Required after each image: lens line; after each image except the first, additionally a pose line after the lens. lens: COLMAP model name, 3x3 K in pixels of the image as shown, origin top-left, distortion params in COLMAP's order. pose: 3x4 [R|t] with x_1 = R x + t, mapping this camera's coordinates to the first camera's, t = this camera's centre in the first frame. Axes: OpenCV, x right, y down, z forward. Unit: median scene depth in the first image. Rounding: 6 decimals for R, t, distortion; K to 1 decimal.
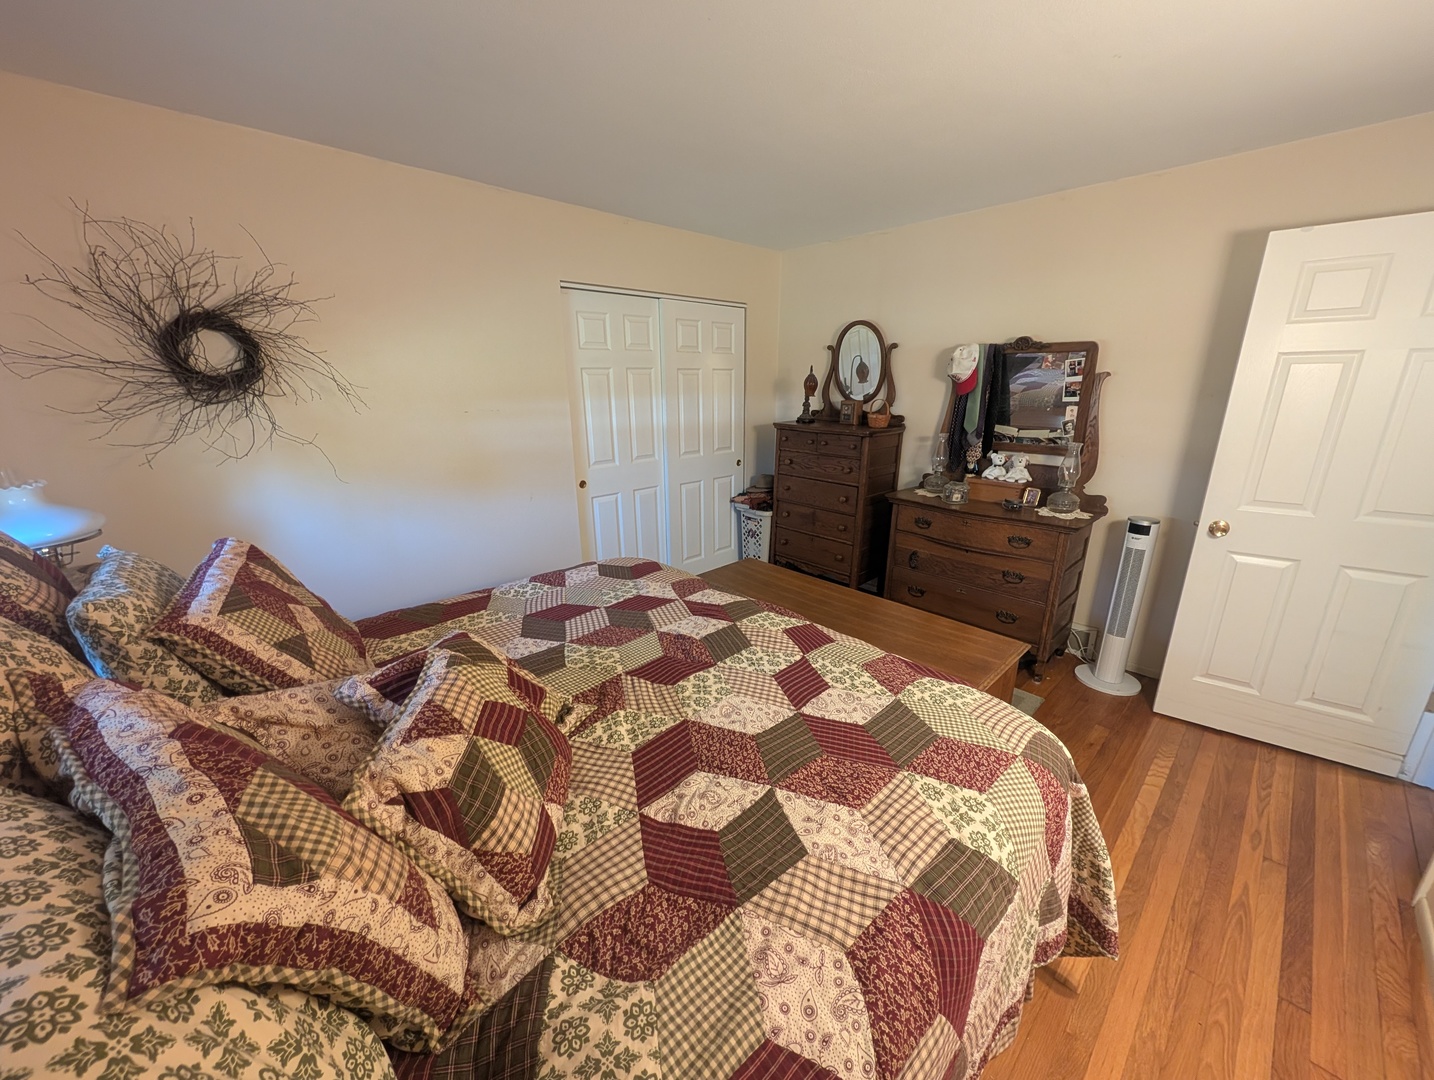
lens RADIAL K [[545.8, 0, 719.0], [0, 545.8, 542.6], [0, 0, 1]] dist [-0.002109, 0.000356]
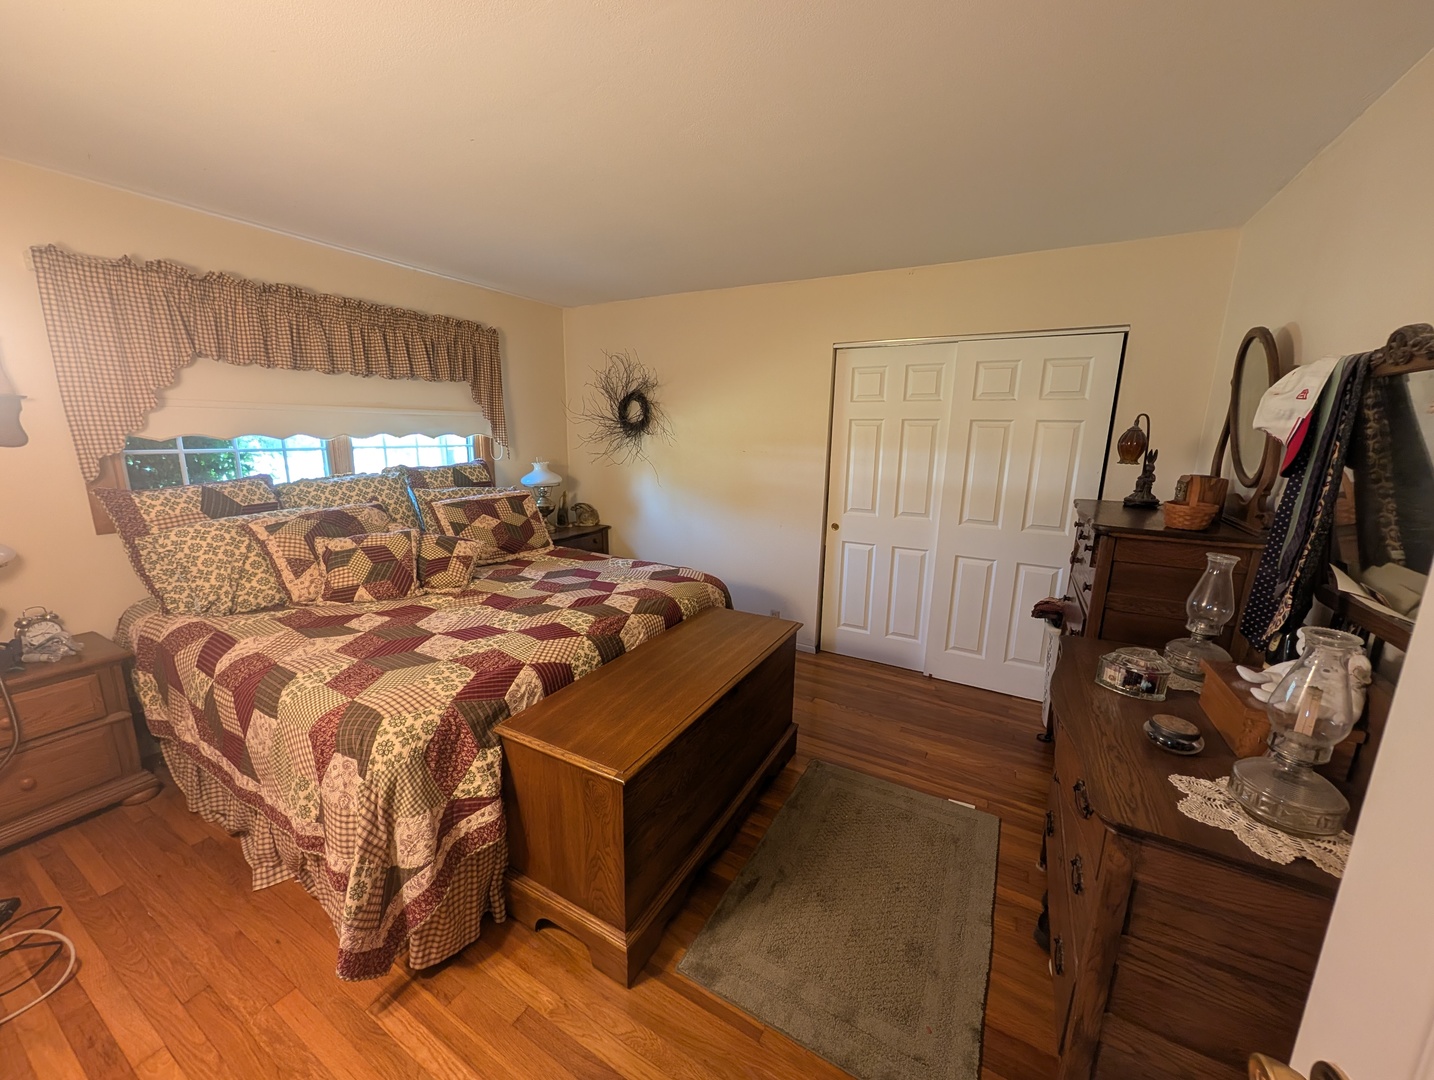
lens RADIAL K [[545.8, 0, 719.0], [0, 545.8, 542.6], [0, 0, 1]] dist [-0.002109, 0.000356]
pose [[0.294694, 0.205732, -0.933183, 1.211517], [-0.292140, 0.949191, 0.117005, -0.239604], [0.909840, 0.238140, 0.339823, 0.779889]]
